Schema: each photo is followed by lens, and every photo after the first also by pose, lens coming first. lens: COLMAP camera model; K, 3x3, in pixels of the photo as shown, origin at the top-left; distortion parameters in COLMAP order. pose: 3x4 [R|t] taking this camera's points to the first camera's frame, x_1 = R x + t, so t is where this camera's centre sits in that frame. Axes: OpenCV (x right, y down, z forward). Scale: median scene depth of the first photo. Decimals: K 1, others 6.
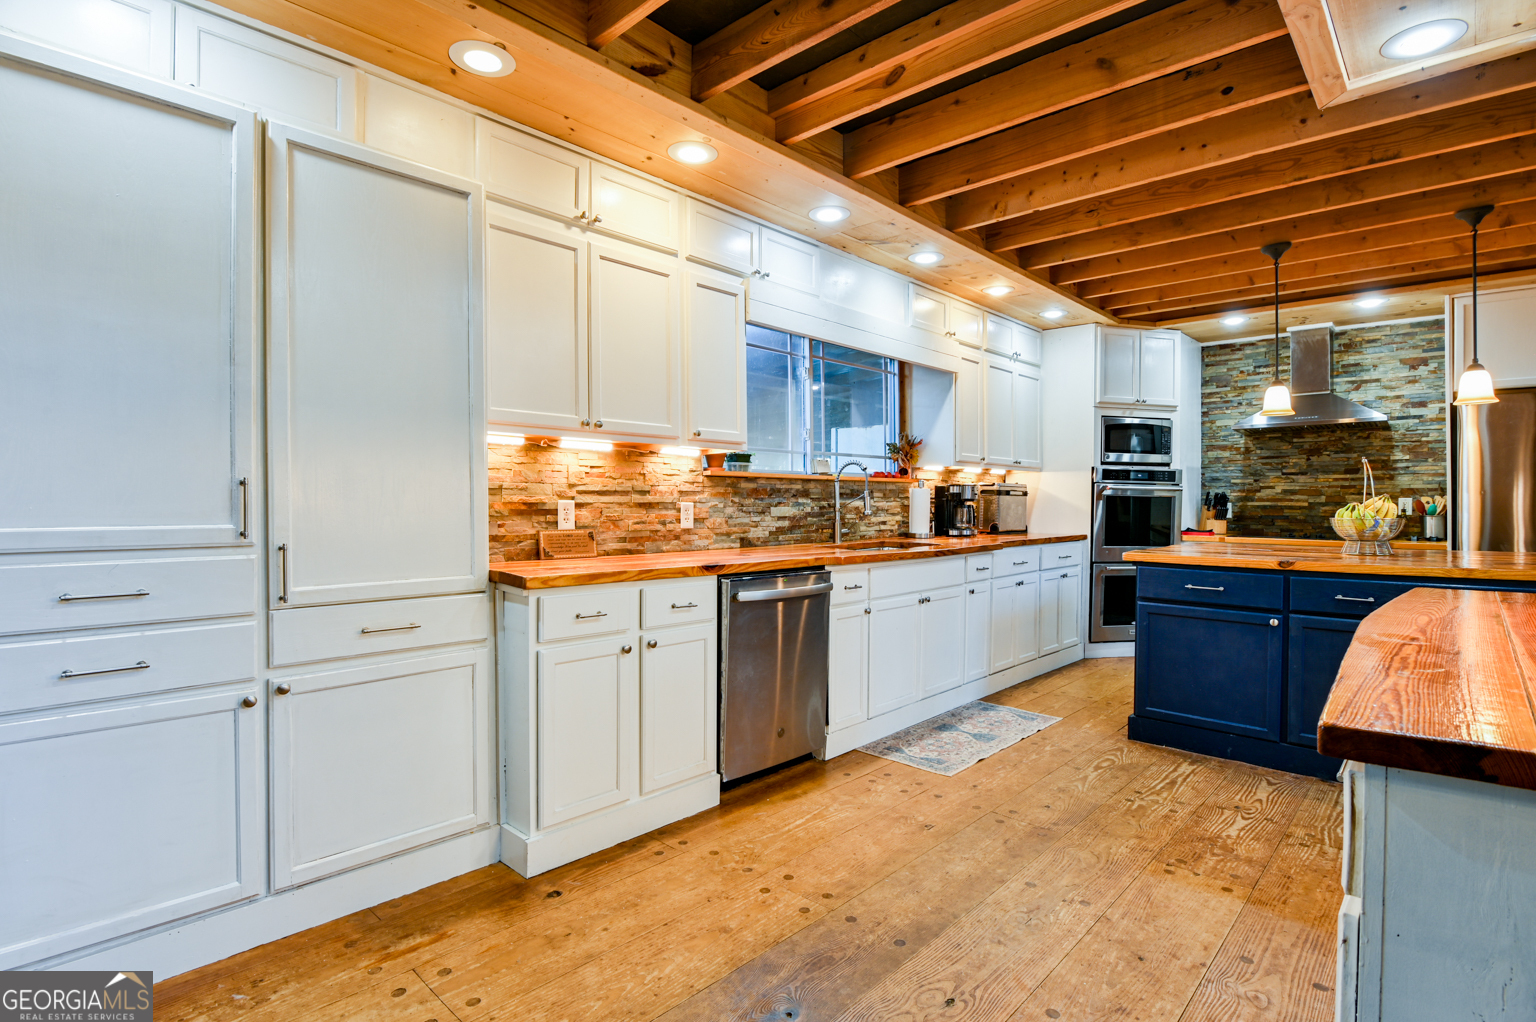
lens RADIAL K [[752.2, 0, 766.4], [0, 752.2, 509.6], [0, 0, 1]] dist [-0.021249, 0.000957]
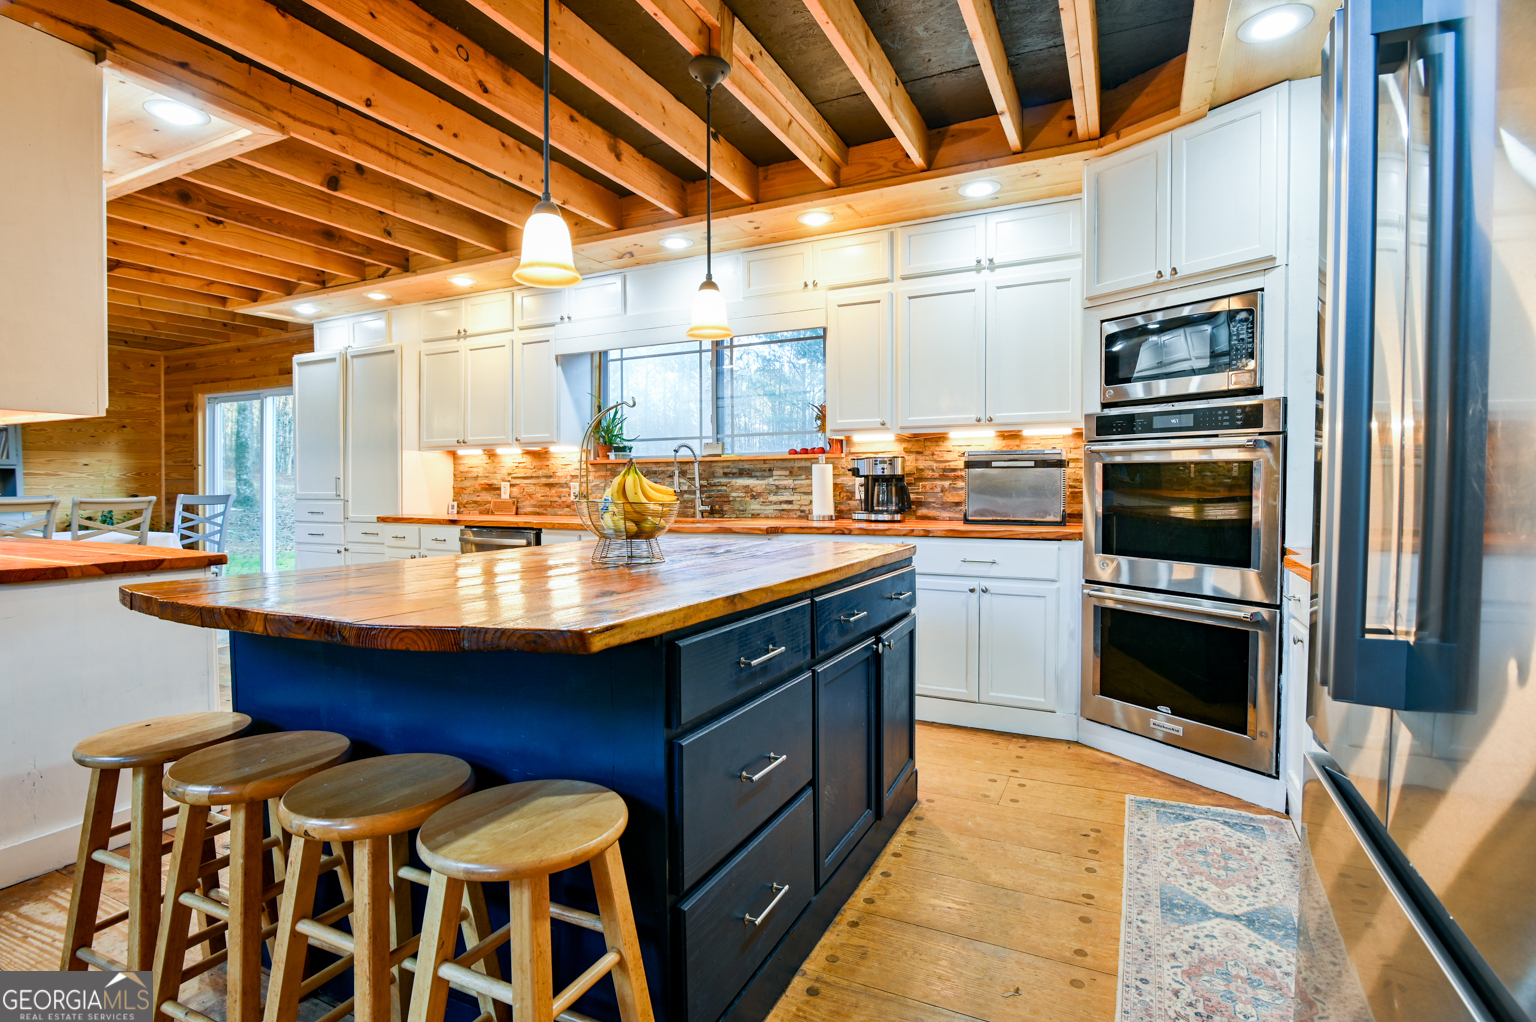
lens RADIAL K [[752.2, 0, 768.5], [0, 752.2, 507.0], [0, 0, 1]] dist [-0.021249, 0.000957]
pose [[0.297900, 0.023634, -0.954304, 0.913846], [-0.003076, 0.999712, 0.023798, 0.000990], [0.954592, -0.004154, 0.297887, 0.598621]]
